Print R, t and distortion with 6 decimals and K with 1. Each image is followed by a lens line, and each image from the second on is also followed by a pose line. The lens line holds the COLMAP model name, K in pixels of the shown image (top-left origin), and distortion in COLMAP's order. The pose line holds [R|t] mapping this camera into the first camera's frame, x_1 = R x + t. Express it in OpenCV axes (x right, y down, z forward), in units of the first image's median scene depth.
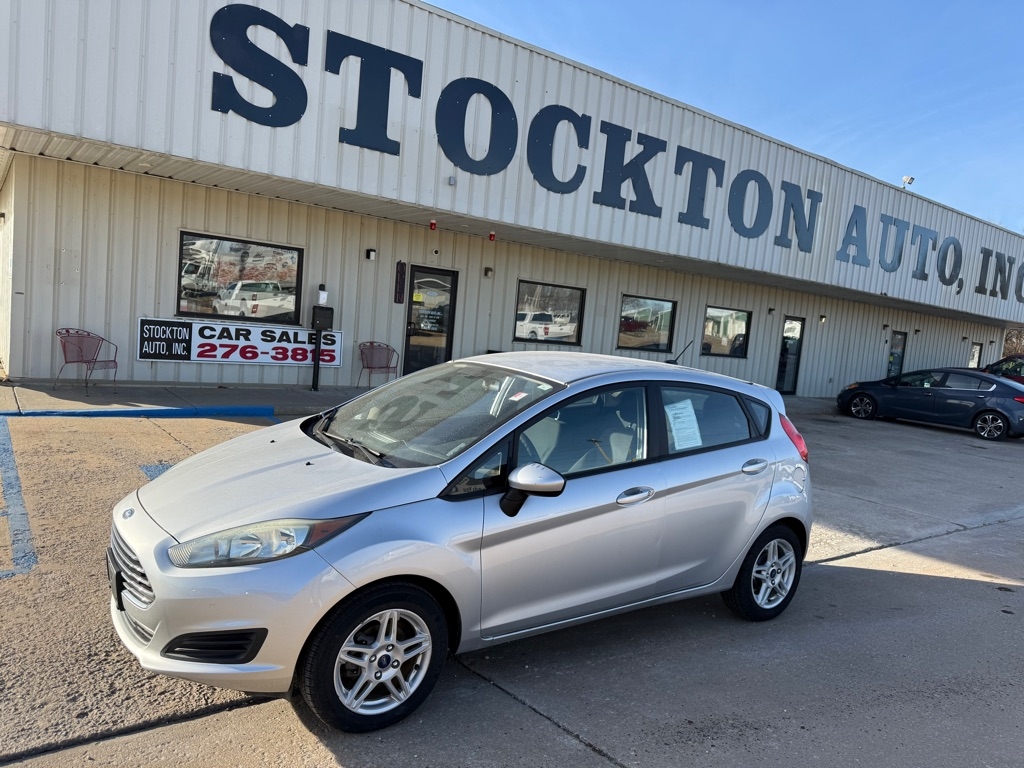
lens RADIAL K [[700.9, 0, 509.2], [0, 700.9, 384.2], [0, 0, 1]] dist [0.053113, -0.073523]
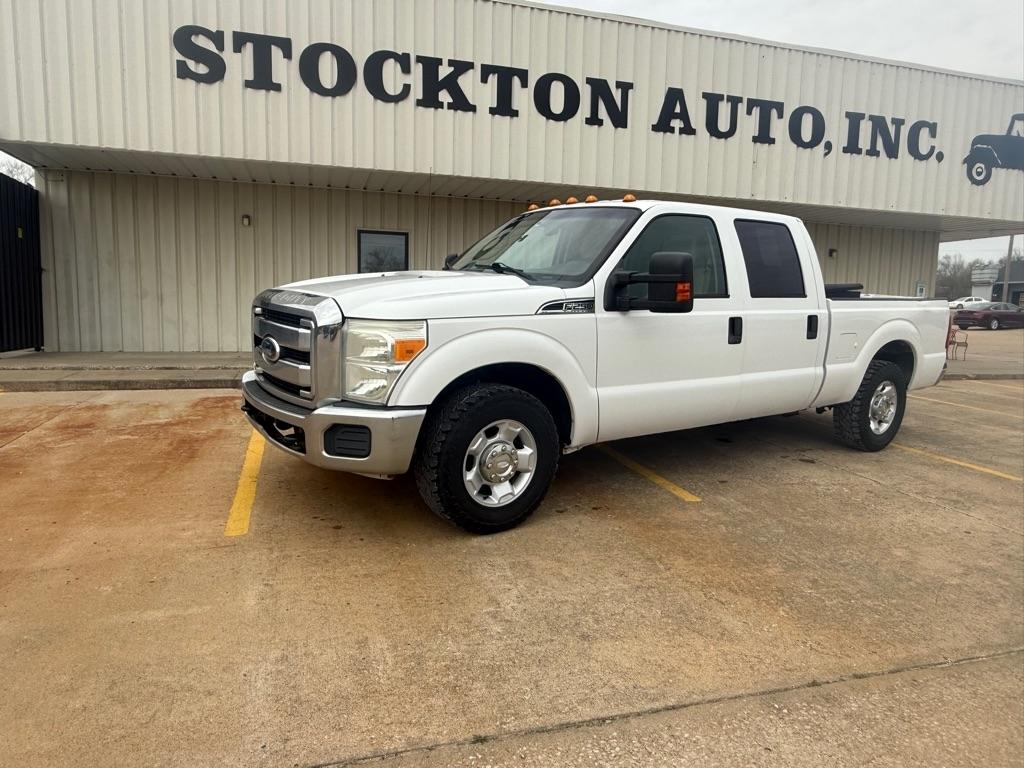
lens RADIAL K [[697.5, 0, 514.5], [0, 697.5, 383.9], [0, 0, 1]] dist [0.003561, 0.003599]
pose [[0.952045, -0.030873, -0.304395, 0.836762], [0.037929, 0.999131, 0.017294, 0.385254], [0.303597, -0.028010, 0.952389, -0.526972]]
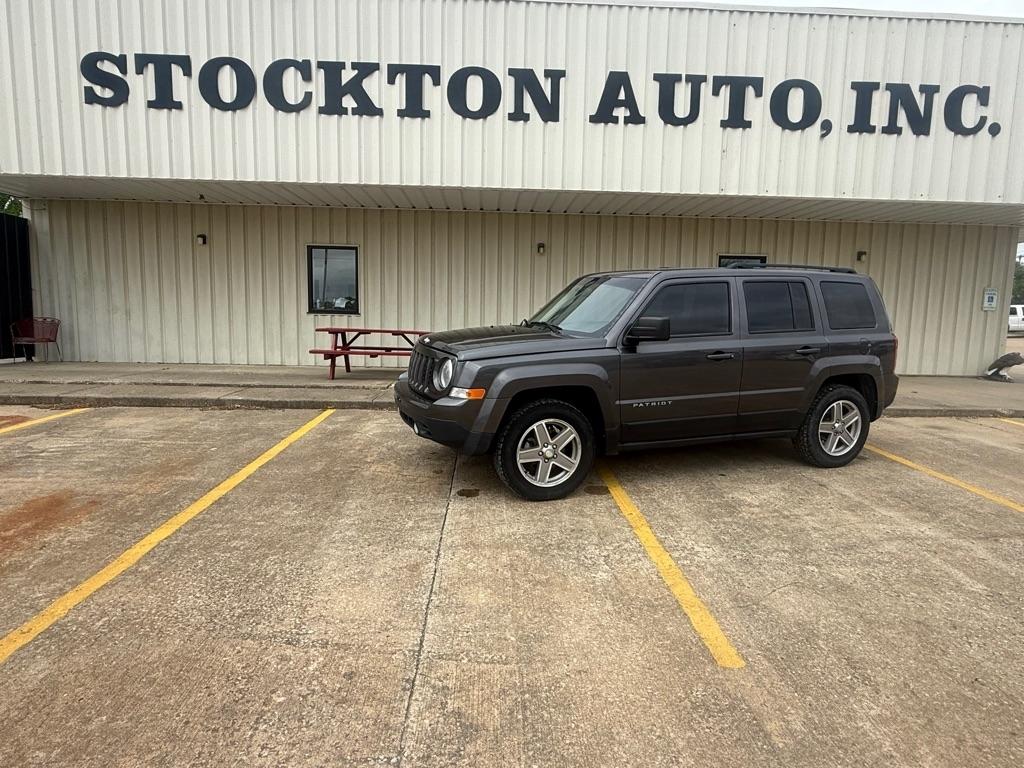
lens RADIAL K [[602.8, 0, 503.8], [0, 602.8, 381.2], [0, 0, 1]] dist [0.004060, -0.000538]
pose [[0.842588, -0.010599, -0.538454, 1.233456], [0.015297, 0.999874, 0.004255, 0.359345], [0.538341, -0.011822, 0.842644, 0.061977]]
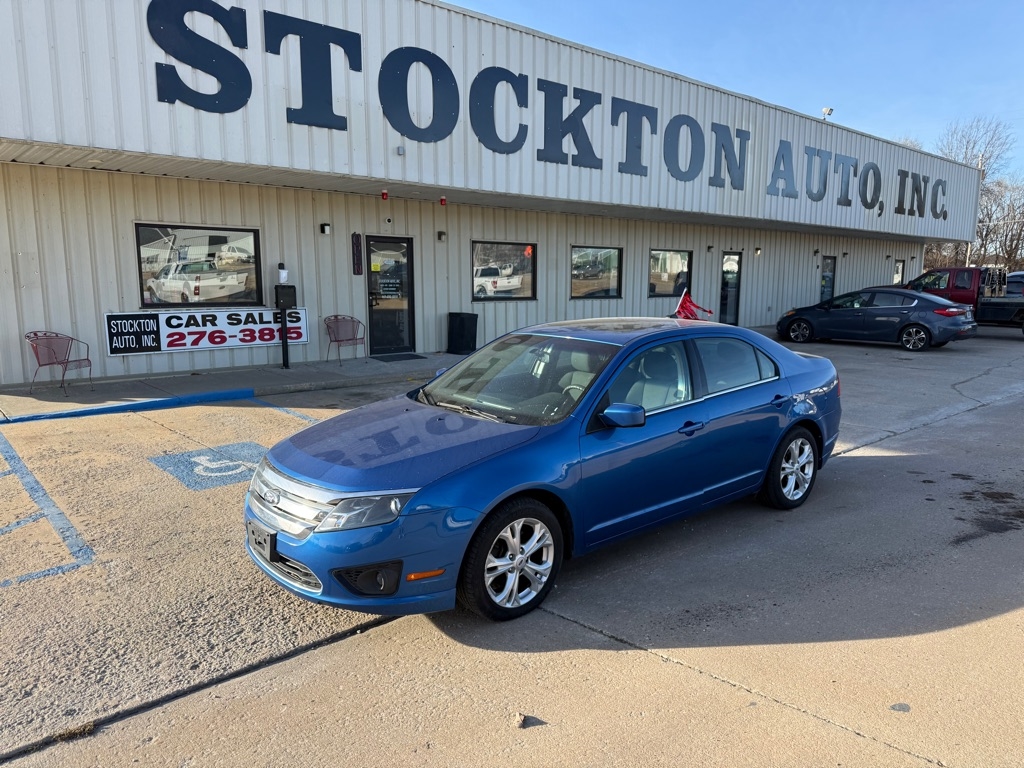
lens RADIAL K [[701.3, 0, 514.6], [0, 701.3, 384.5], [0, 0, 1]] dist [0.056608, -0.089462]
pose [[0.992089, -0.100251, 0.075553, -0.025265], [0.094823, 0.992865, 0.072302, -0.009693], [-0.082262, -0.064566, 0.994517, -0.047435]]
